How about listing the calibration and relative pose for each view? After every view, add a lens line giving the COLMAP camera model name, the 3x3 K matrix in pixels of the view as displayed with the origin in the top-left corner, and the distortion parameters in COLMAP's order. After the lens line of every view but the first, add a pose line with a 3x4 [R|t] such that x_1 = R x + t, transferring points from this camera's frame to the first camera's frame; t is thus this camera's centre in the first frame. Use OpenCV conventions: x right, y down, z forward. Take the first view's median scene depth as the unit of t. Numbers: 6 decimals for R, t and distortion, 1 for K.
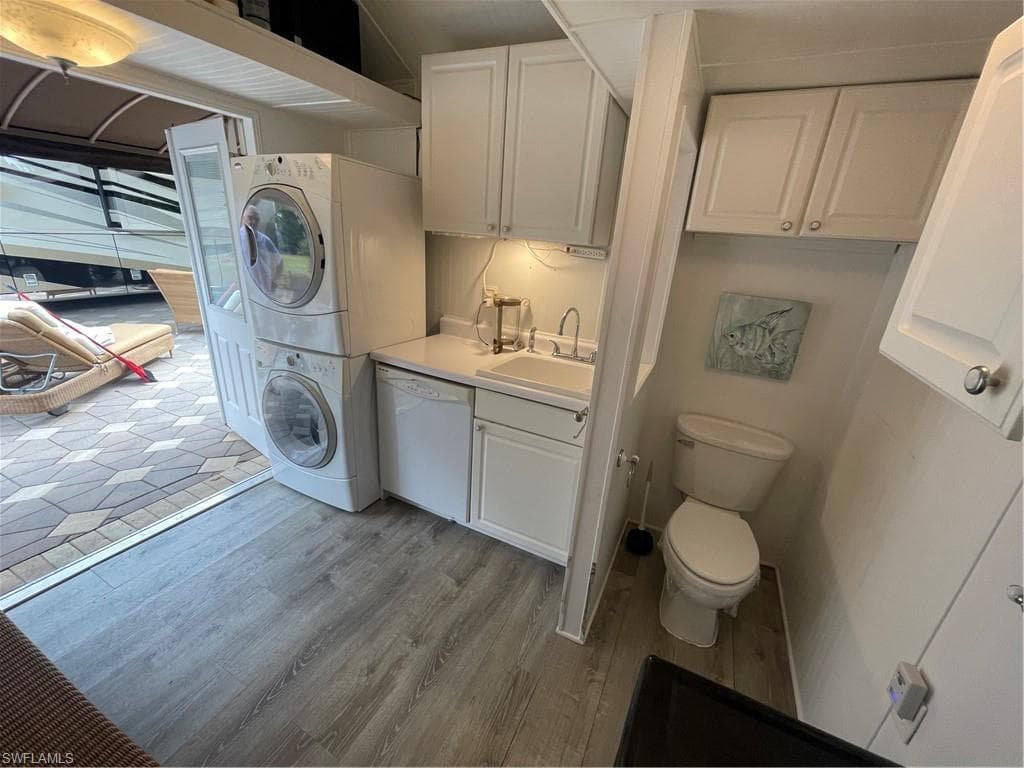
lens RADIAL K [[417.0, 0, 511.4], [0, 417.0, 384.6], [0, 0, 1]] dist [-0.000452, 0.002044]
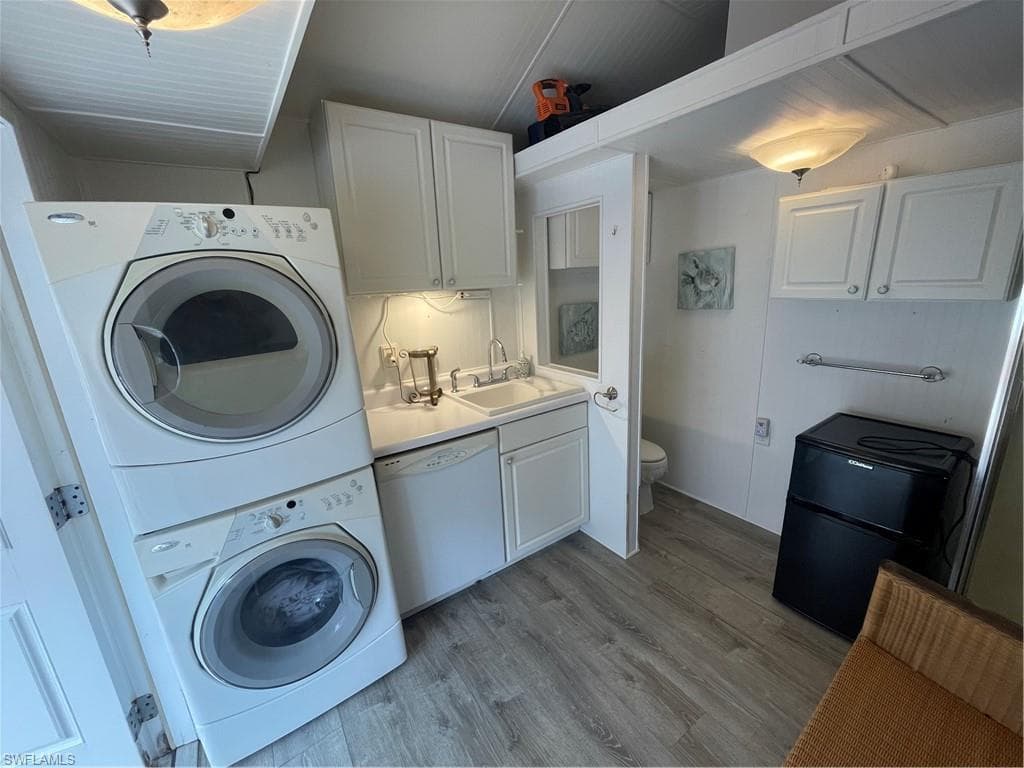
lens RADIAL K [[417.0, 0, 514.9], [0, 417.0, 384.9], [0, 0, 1]] dist [-0.000452, 0.002044]
pose [[0.474609, -0.308768, 0.824262, -0.895716], [0.381144, 0.916197, 0.123744, -0.202245], [-0.793395, 0.255432, 0.552521, 0.353699]]
